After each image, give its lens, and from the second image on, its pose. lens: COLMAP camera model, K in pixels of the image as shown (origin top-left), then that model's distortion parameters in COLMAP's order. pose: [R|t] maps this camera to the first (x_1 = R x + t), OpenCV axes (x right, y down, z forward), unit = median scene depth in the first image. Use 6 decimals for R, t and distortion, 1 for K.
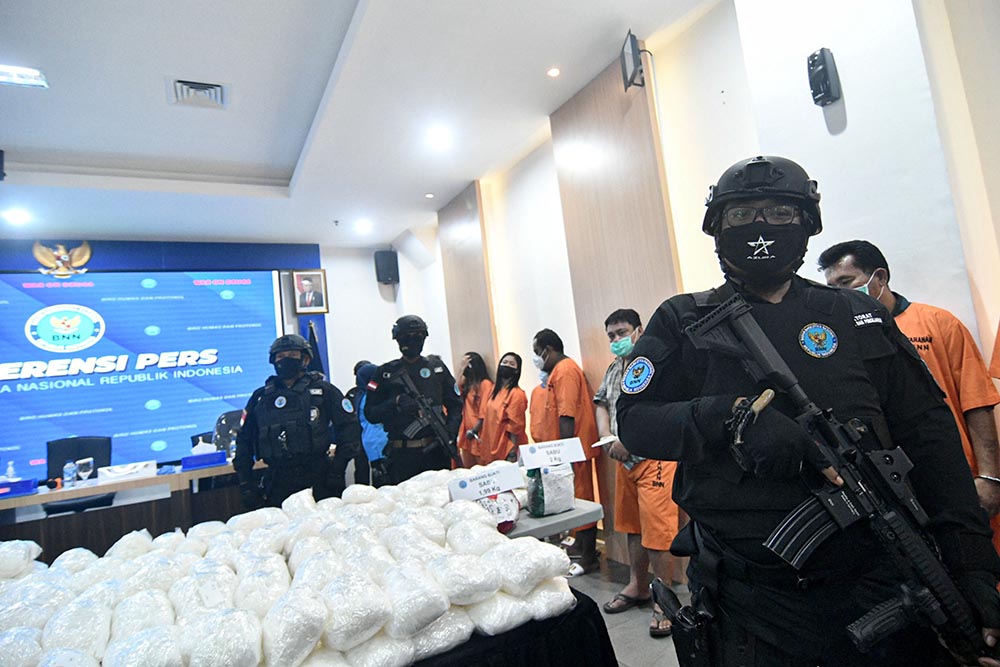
lens RADIAL K [[540.5, 0, 487.5], [0, 540.5, 331.3], [0, 0, 1]] dist [0.009754, 0.002455]
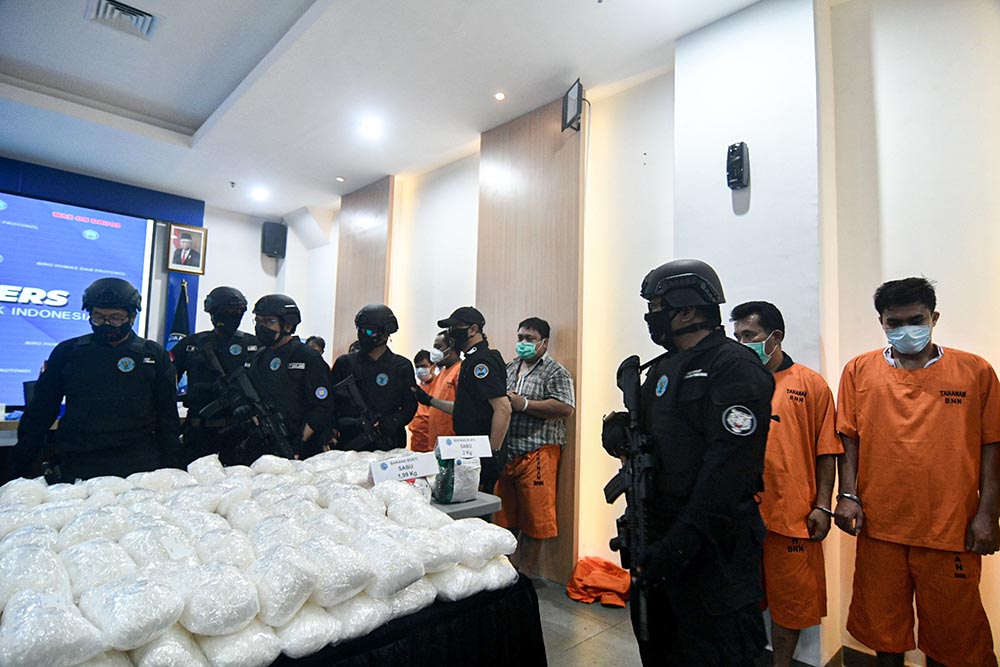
lens RADIAL K [[540.5, 0, 428.6], [0, 540.5, 331.2], [0, 0, 1]] dist [0.009754, 0.002455]
pose [[0.962542, 0.161629, 0.217689, -0.181687], [-0.163224, 0.986530, -0.010758, 0.016222], [-0.216496, -0.025177, 0.975959, -0.030609]]
